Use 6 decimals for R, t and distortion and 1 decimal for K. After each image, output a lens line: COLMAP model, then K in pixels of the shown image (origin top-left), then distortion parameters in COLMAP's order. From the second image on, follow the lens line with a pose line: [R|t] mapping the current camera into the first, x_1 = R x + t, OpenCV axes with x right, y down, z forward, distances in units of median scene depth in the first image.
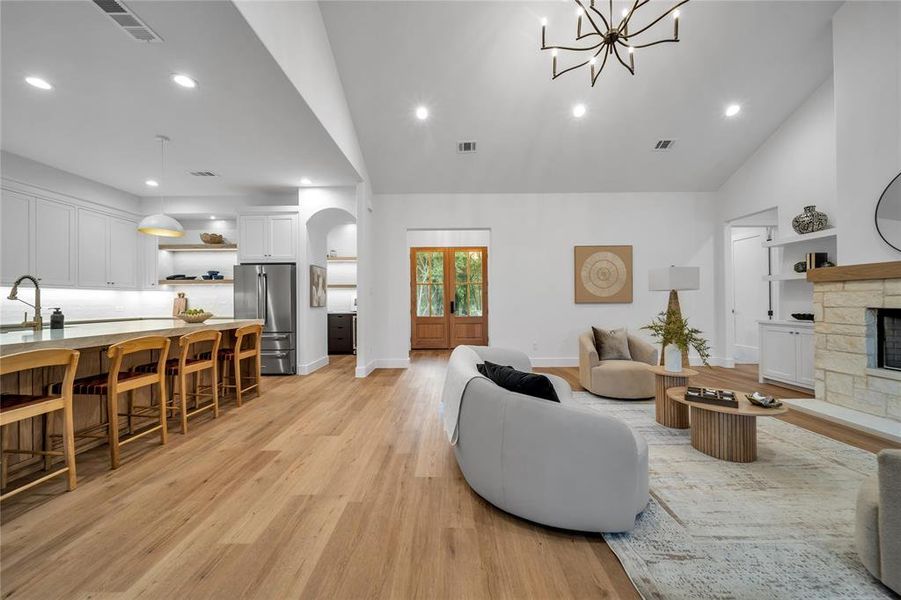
lens RADIAL K [[315.8, 0, 446.7], [0, 315.8, 303.4], [0, 0, 1]] dist [0.001063, 0.000049]
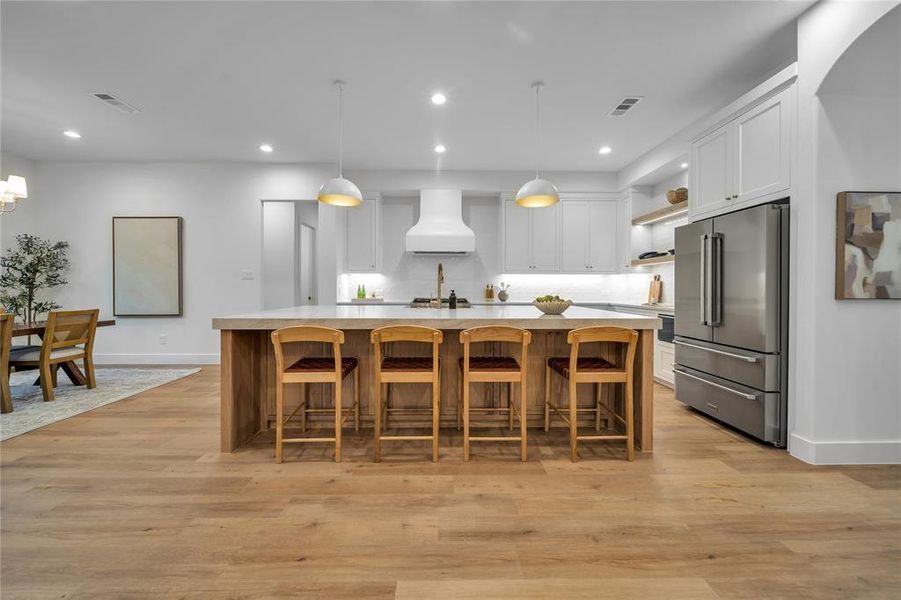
lens RADIAL K [[322.4, 0, 446.2], [0, 322.4, 289.9], [0, 0, 1]] dist [-0.002674, -0.000643]
pose [[0.017359, 0.010165, -0.999798, -0.059462], [-0.008426, 0.999914, 0.010020, 0.000752], [0.999814, 0.008250, 0.017443, 0.737465]]
